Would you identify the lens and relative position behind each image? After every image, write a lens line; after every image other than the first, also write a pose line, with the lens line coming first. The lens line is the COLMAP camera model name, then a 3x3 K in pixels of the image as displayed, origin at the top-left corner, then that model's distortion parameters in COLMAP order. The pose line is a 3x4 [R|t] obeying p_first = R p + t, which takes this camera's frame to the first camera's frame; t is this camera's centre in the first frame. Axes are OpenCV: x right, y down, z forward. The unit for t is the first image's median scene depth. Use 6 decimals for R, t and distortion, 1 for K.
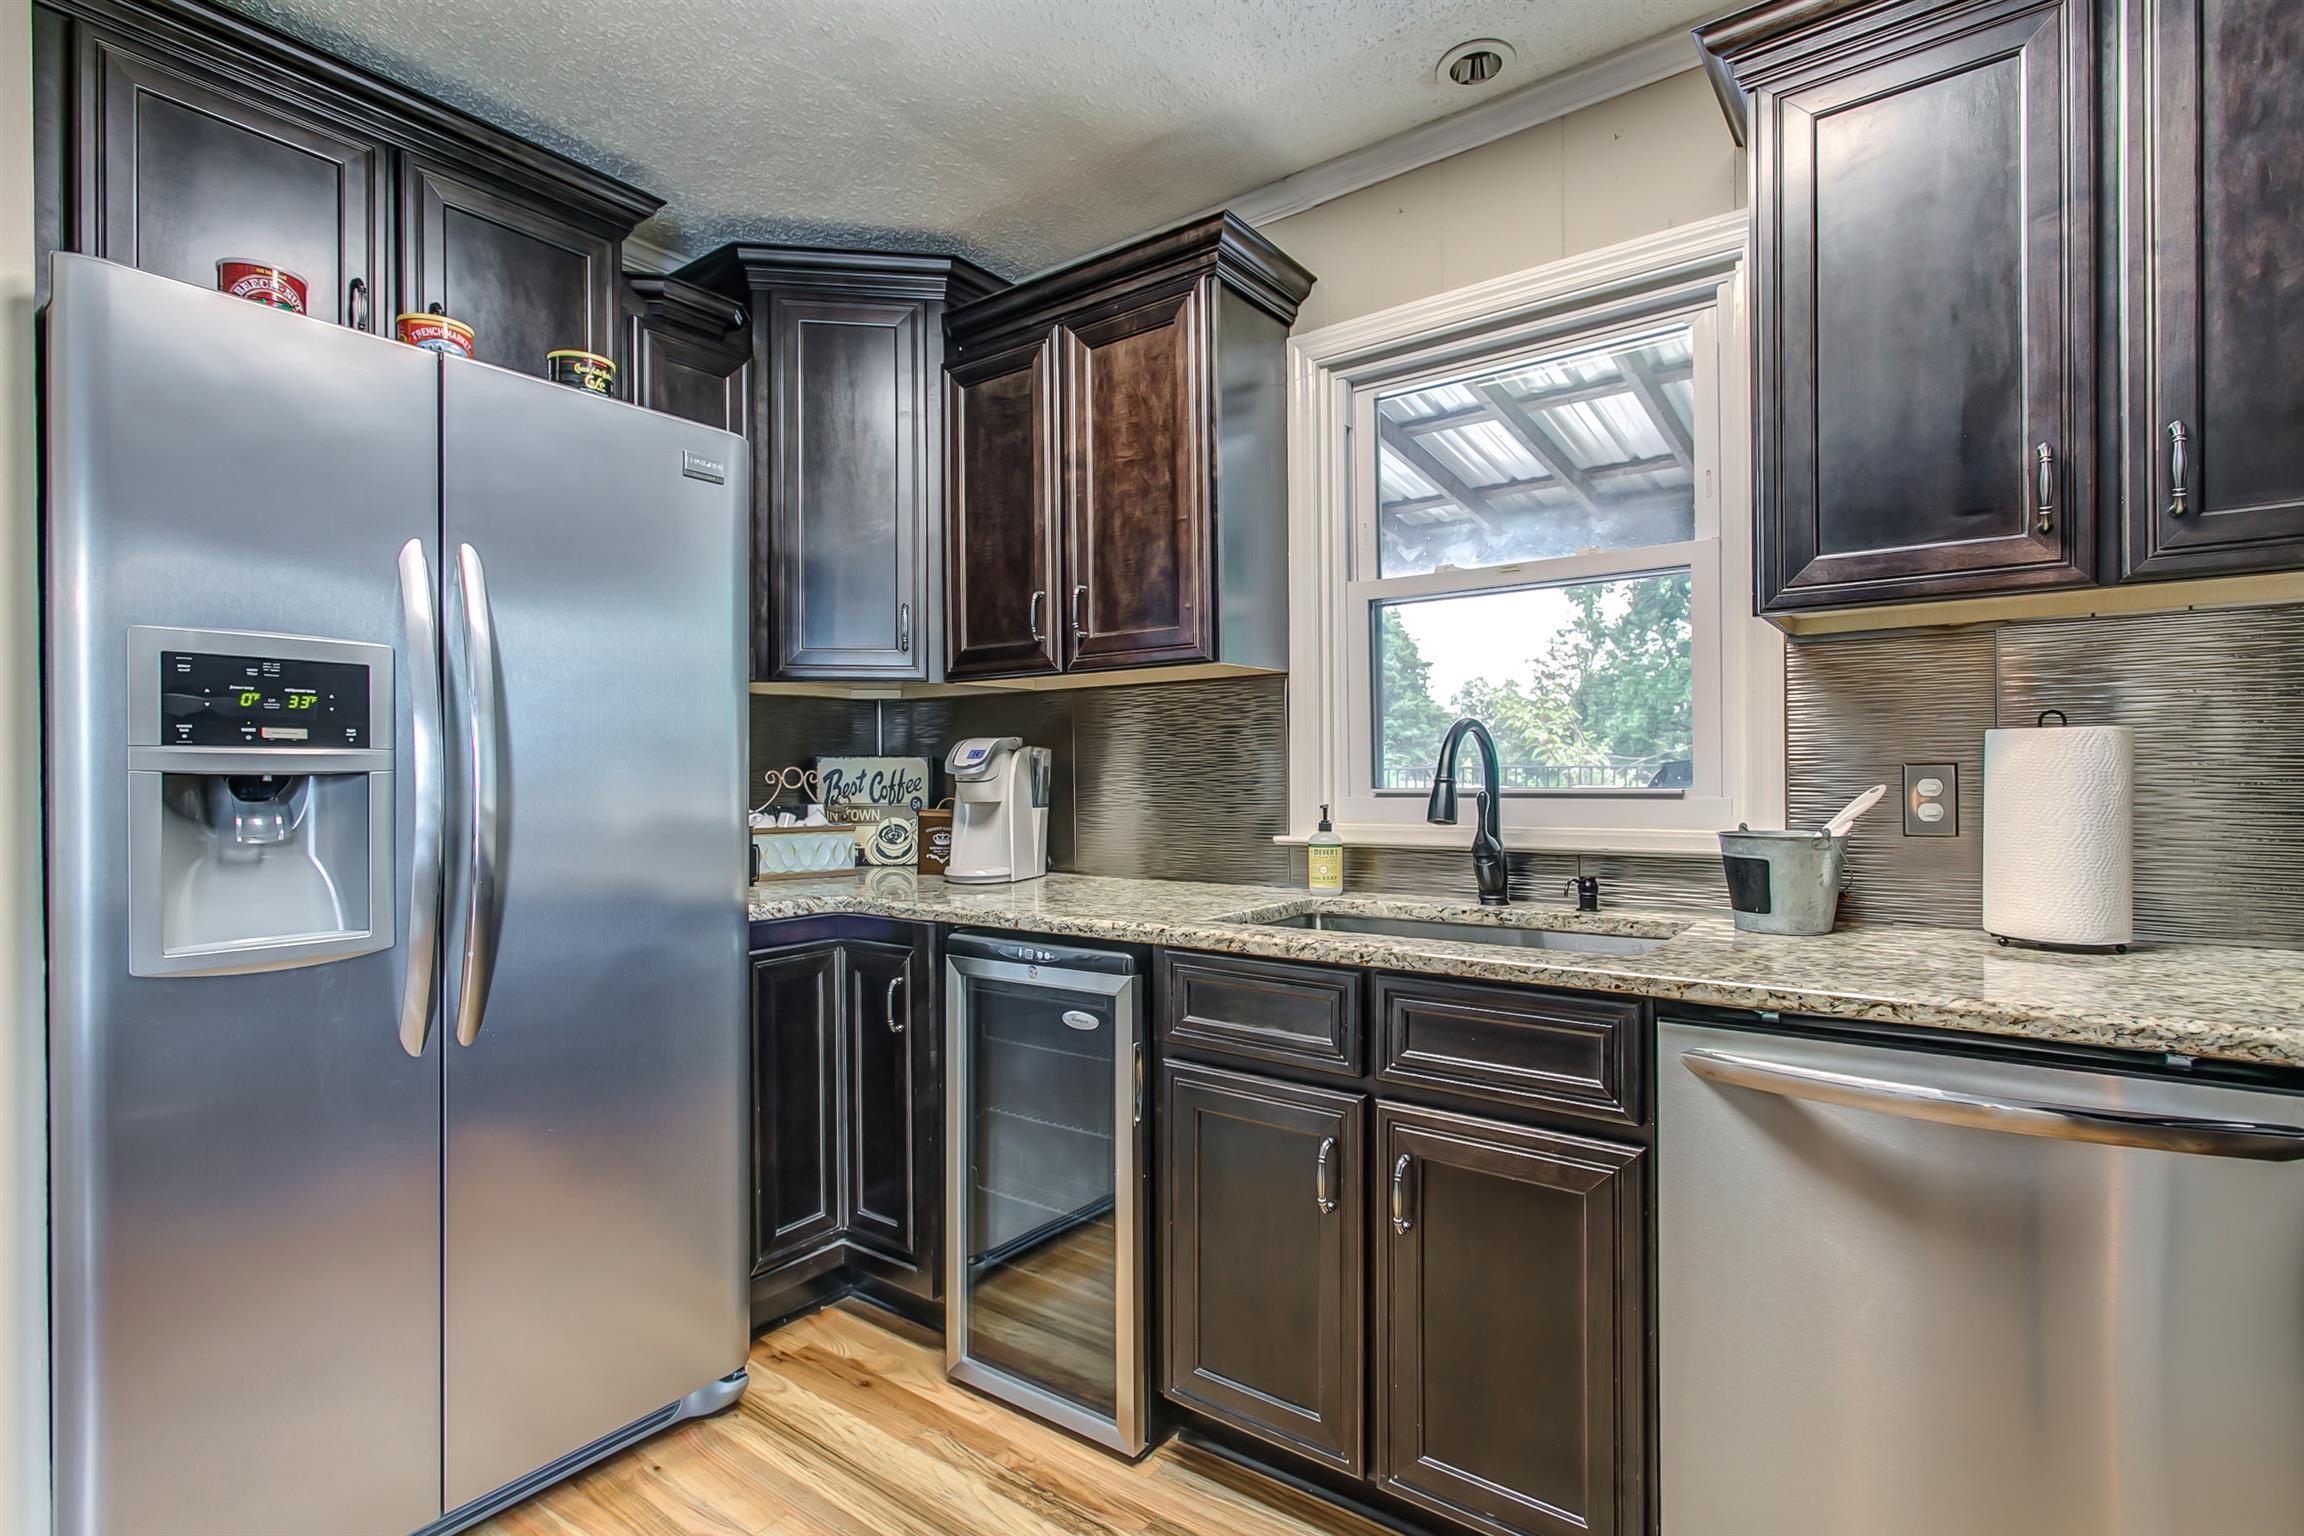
lens RADIAL K [[1085.6, 0, 1151.2], [0, 1085.6, 778.0], [0, 0, 1]] dist [-0.000726, 0.001805]
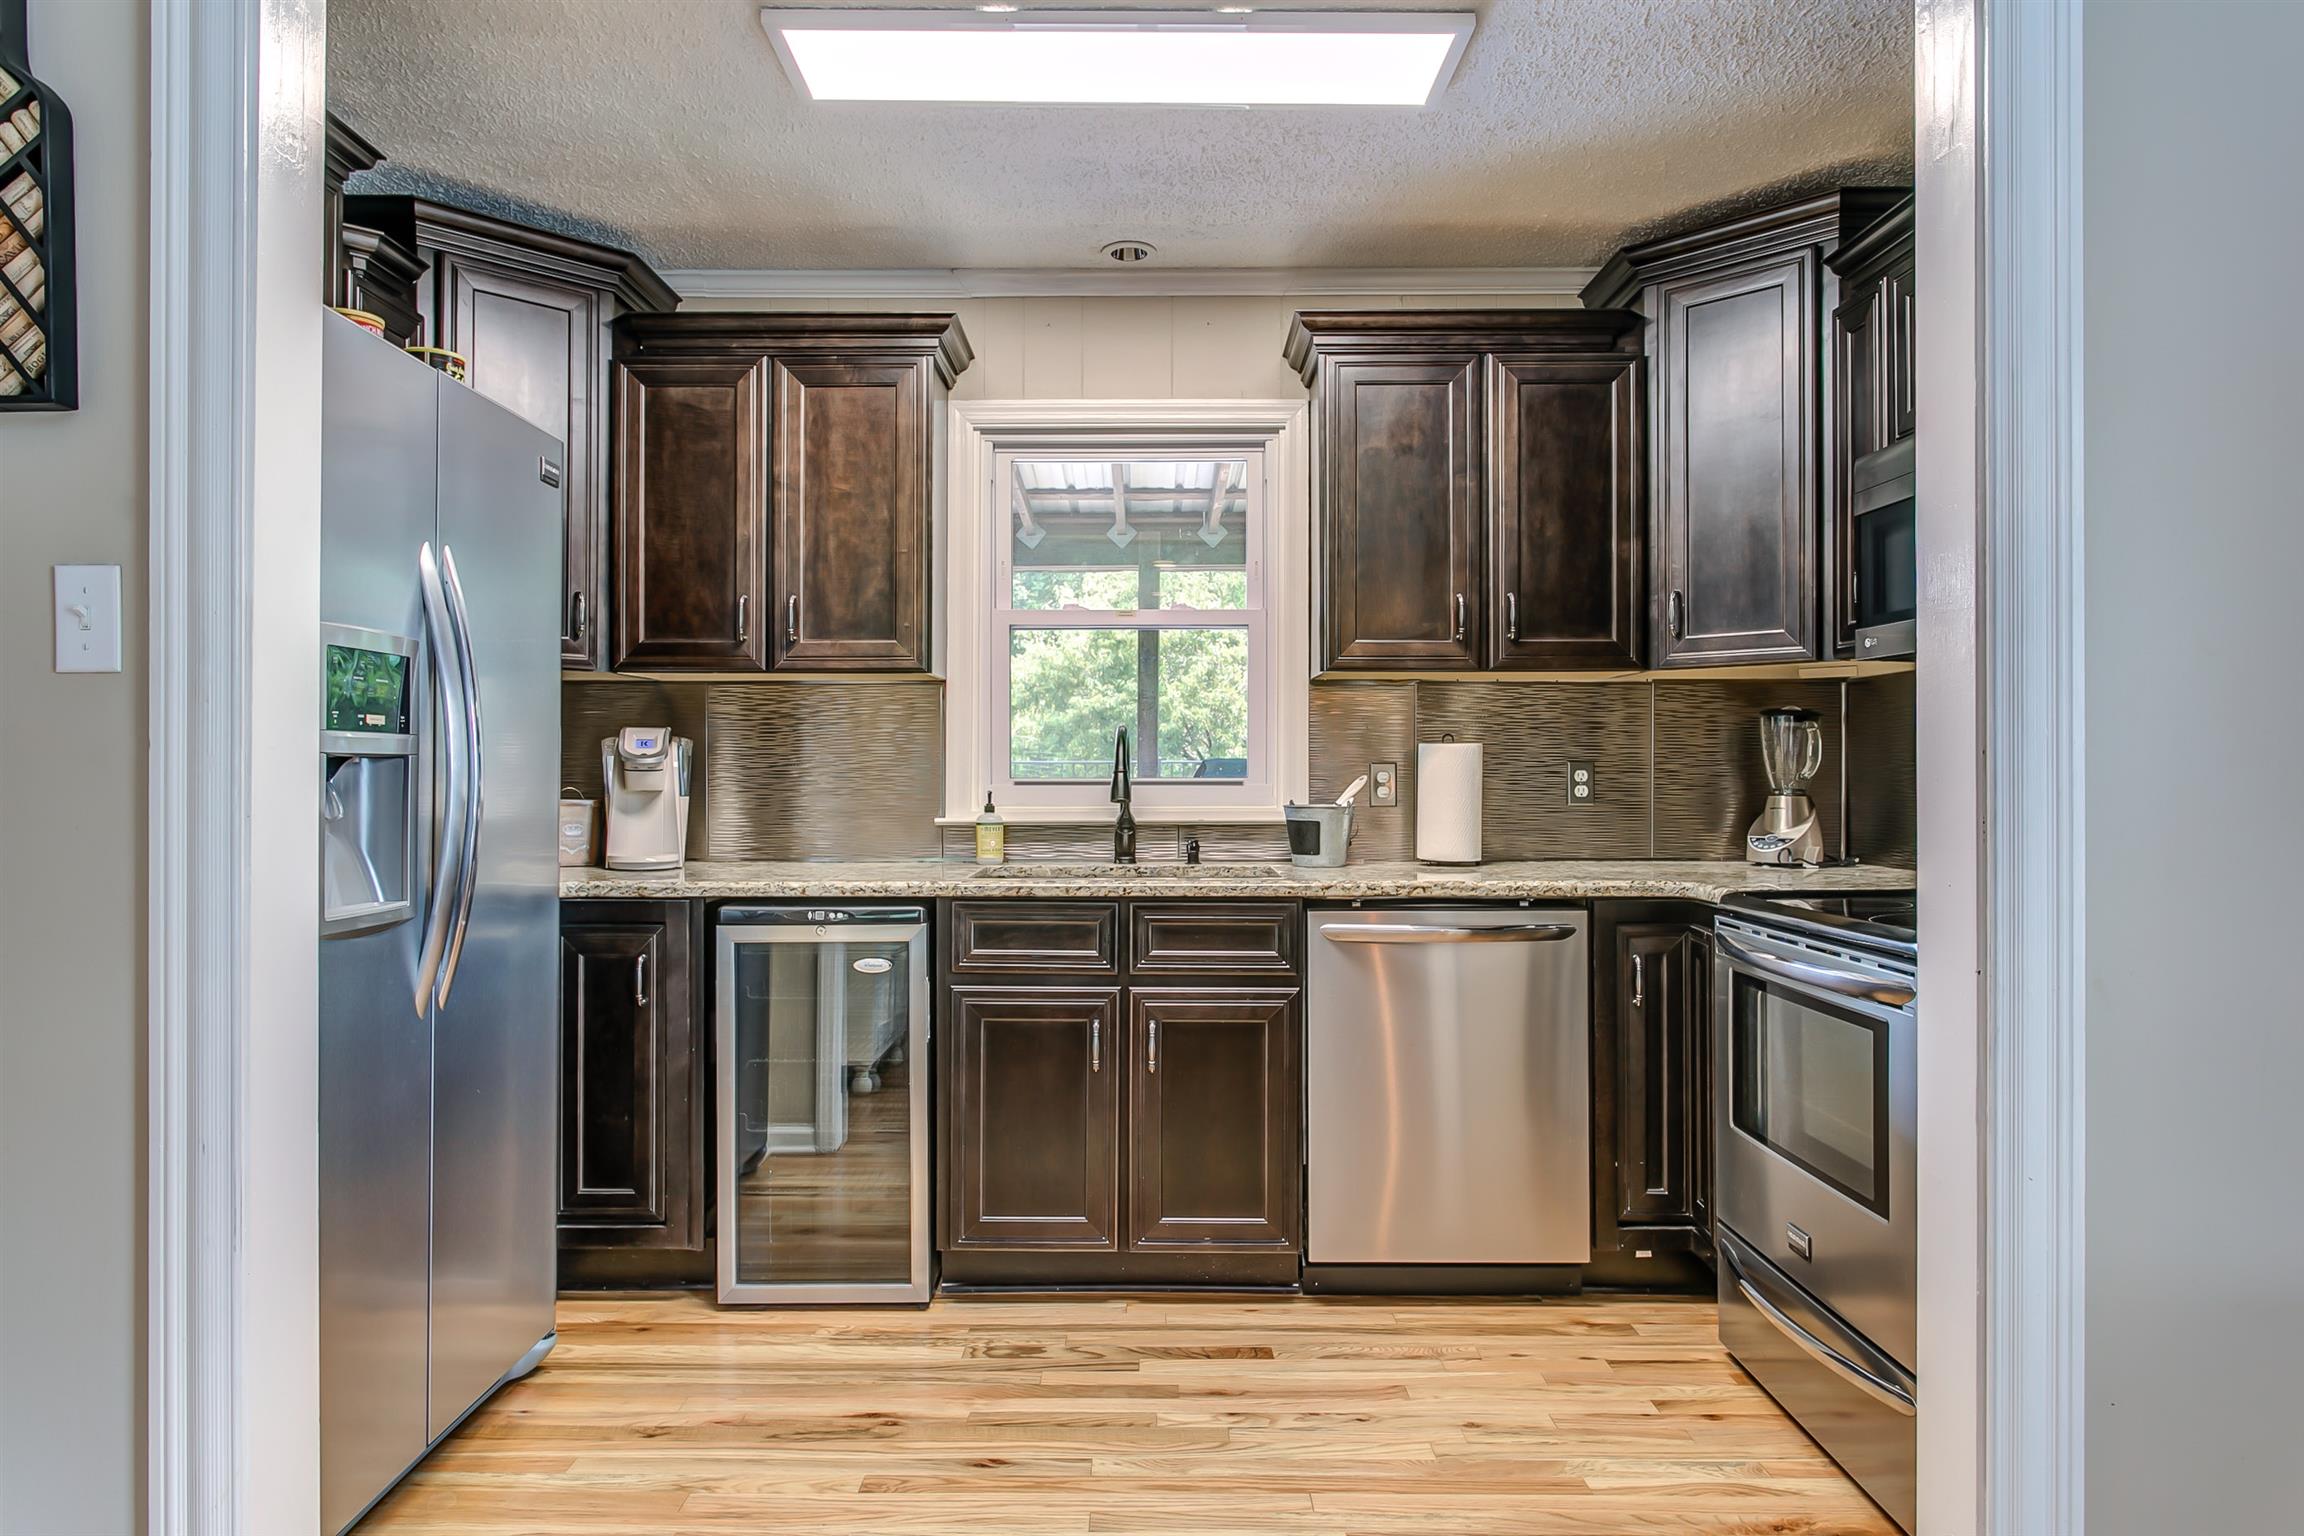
lens RADIAL K [[1379.0, 0, 1152.0], [0, 1379.0, 768.0], [0, 0, 1]] dist [-0.001359, 0.000944]
pose [[0.804444, 0.008301, 0.593970, -0.683599], [-0.005518, 0.999964, -0.006502, 0.008282], [-0.594002, 0.001953, 0.804461, -0.405208]]
